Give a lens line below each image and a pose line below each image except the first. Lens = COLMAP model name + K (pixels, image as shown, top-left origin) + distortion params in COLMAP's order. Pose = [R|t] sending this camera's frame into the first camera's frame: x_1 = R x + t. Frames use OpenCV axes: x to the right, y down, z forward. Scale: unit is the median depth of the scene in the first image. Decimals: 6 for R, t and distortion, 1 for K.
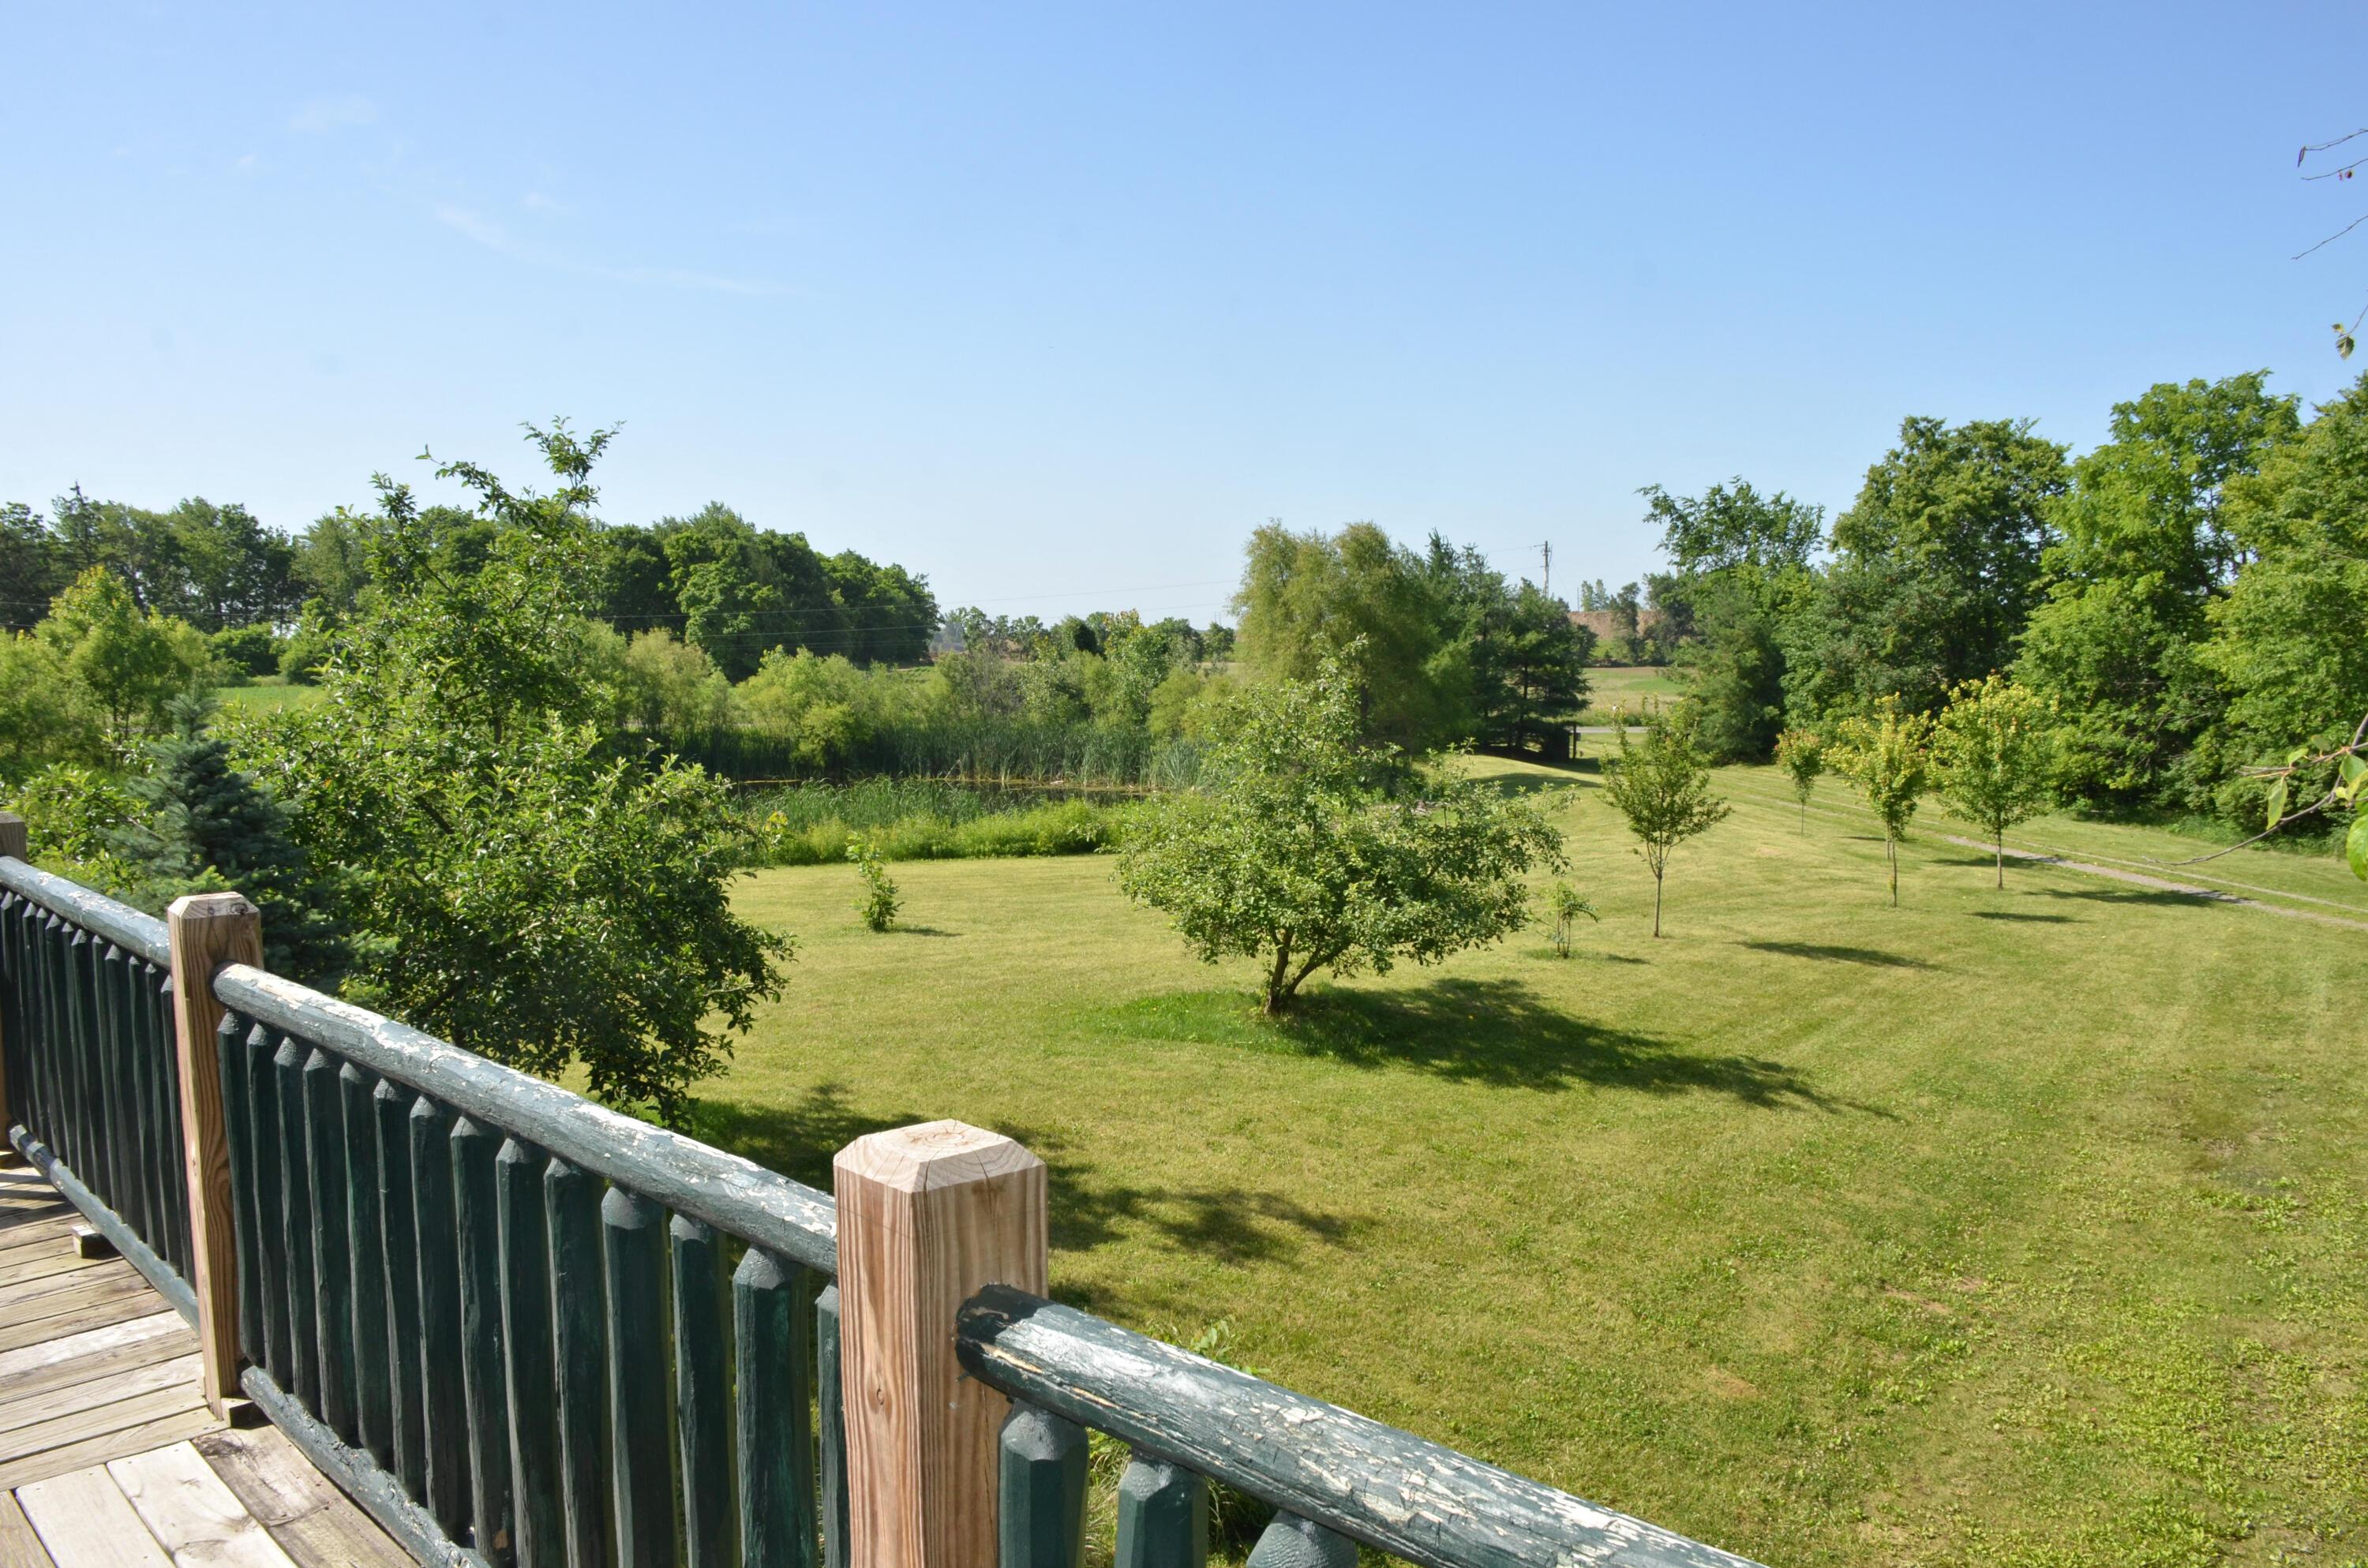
lens RADIAL K [[1897.1, 0, 1176.6], [0, 1897.1, 822.6], [0, 0, 1]] dist [-0.144804, 0.104842]
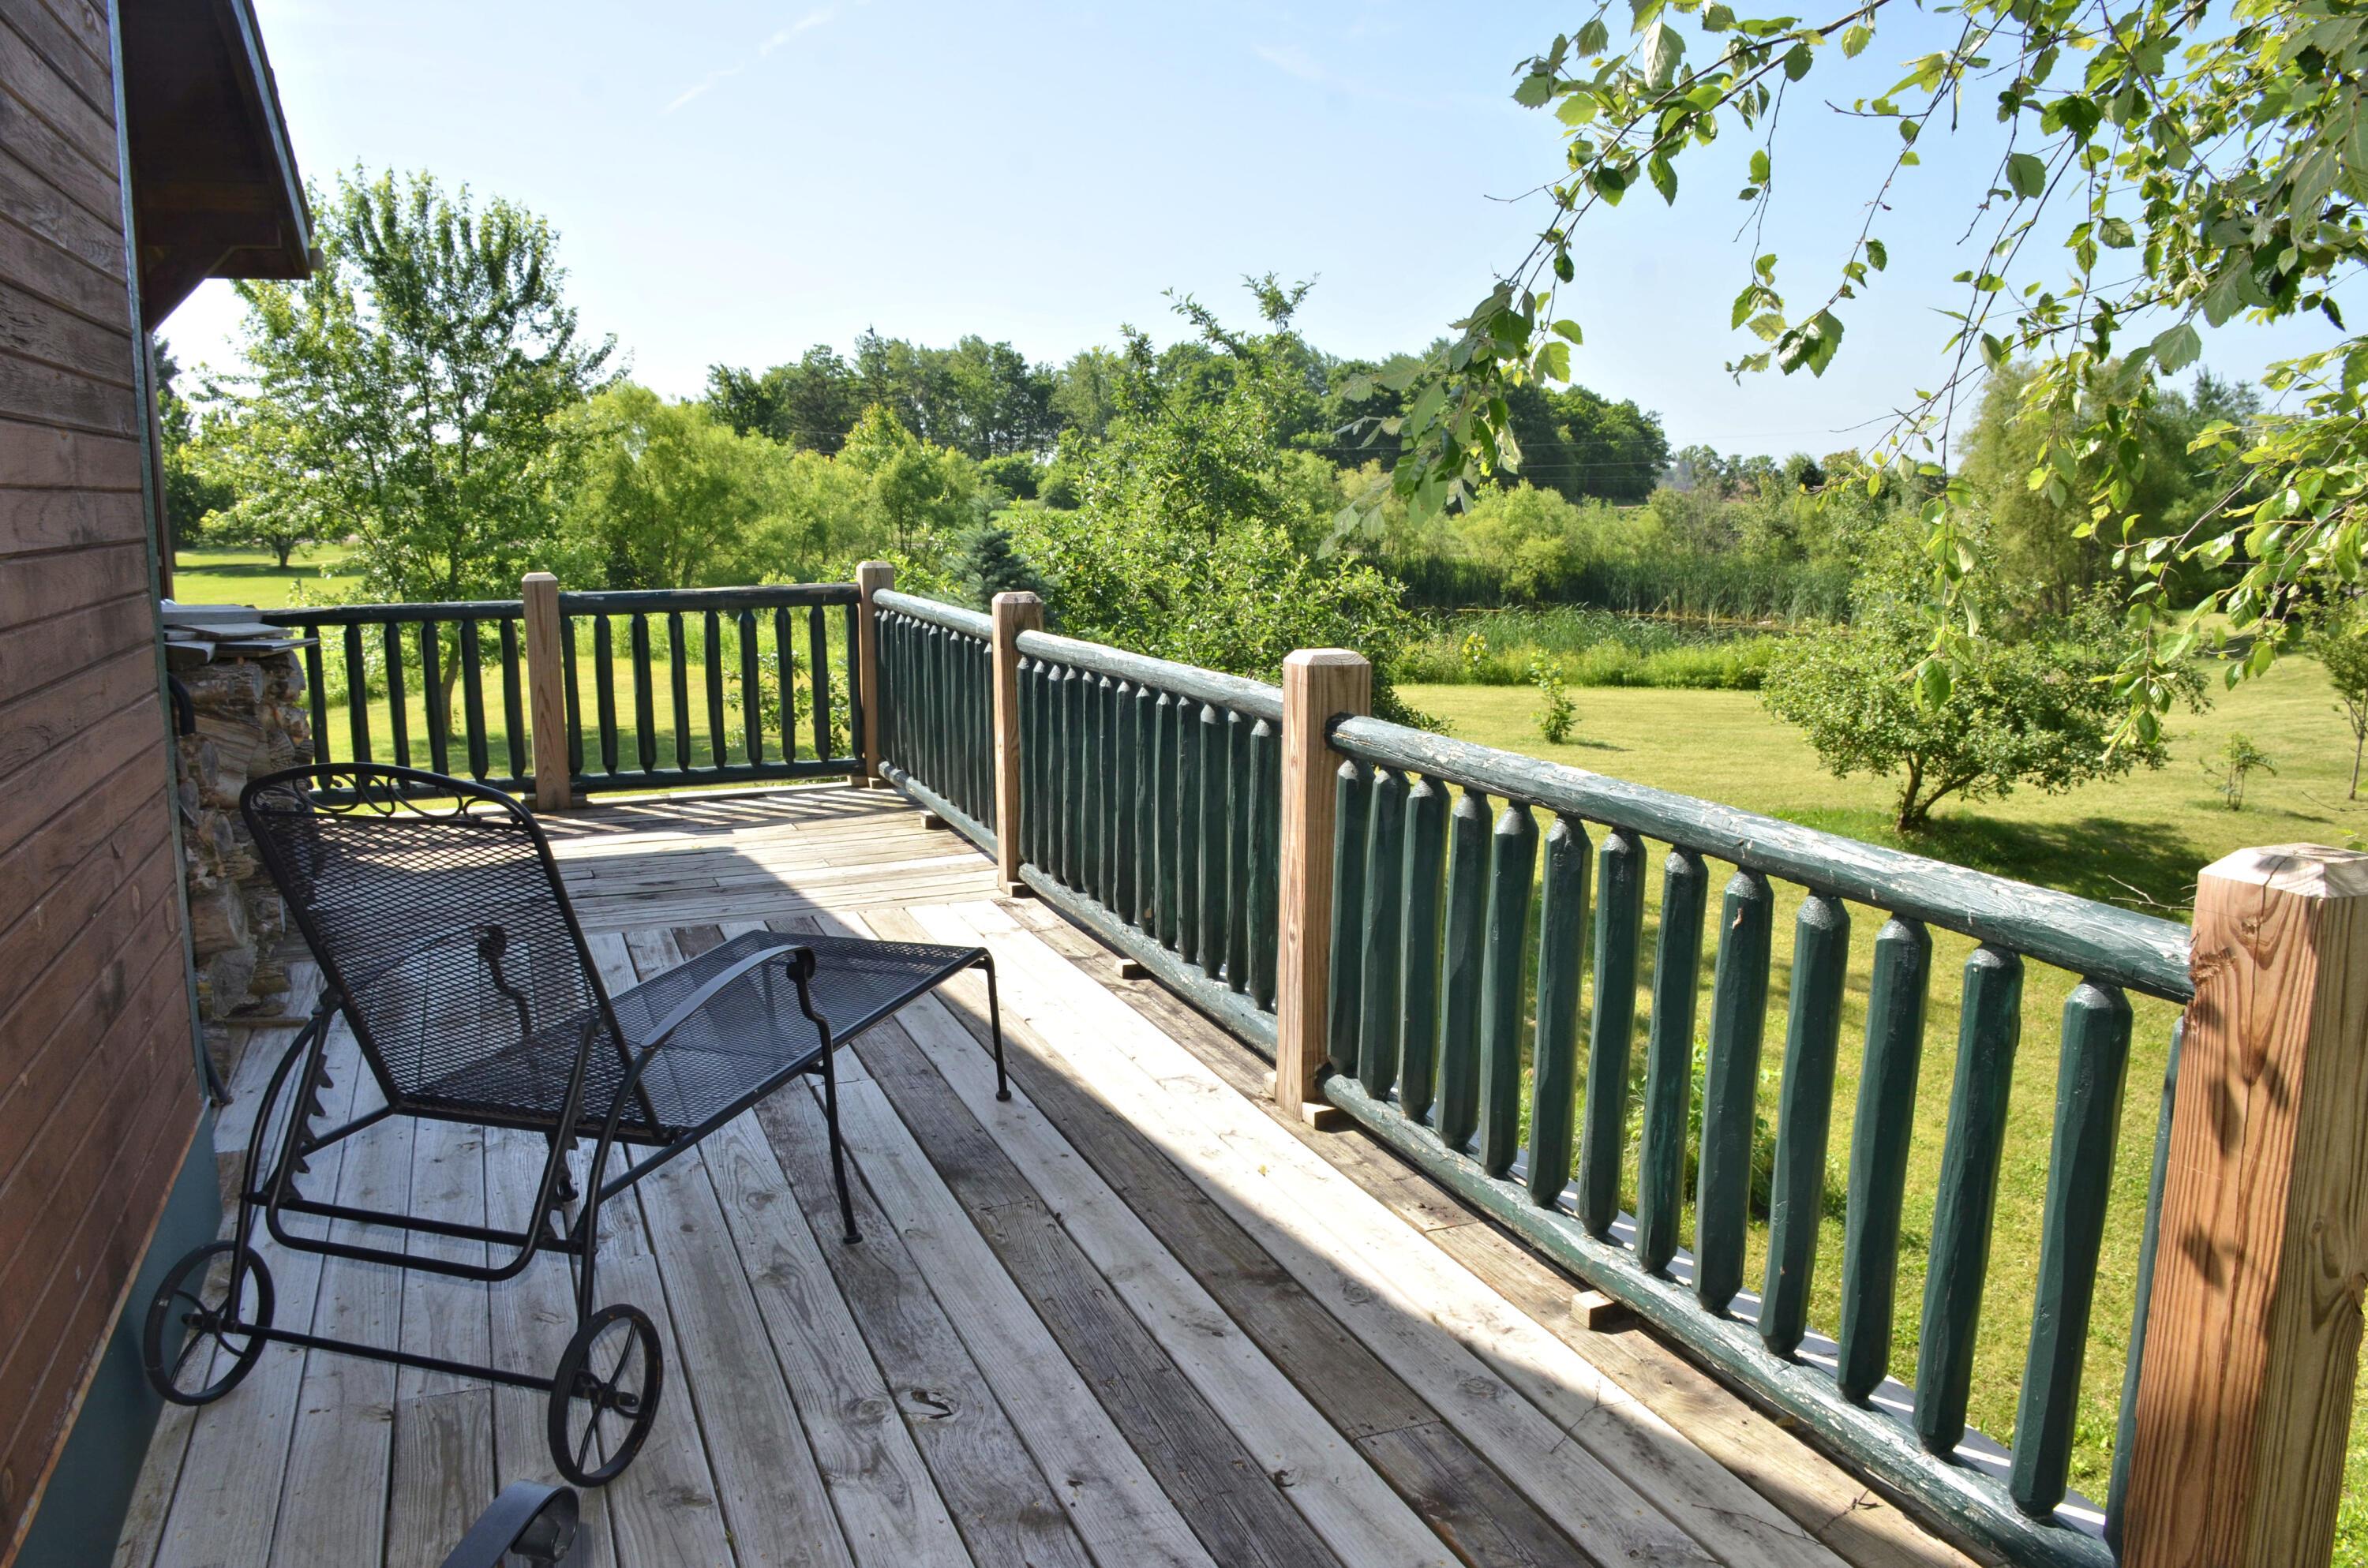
lens RADIAL K [[1897.1, 0, 1176.6], [0, 1897.1, 822.6], [0, 0, 1]] dist [-0.144804, 0.104842]
pose [[0.928863, 0.072553, -0.363249, 0.049300], [-0.041207, 0.994783, 0.093323, 0.014745], [0.368125, -0.071715, 0.927006, -0.108606]]
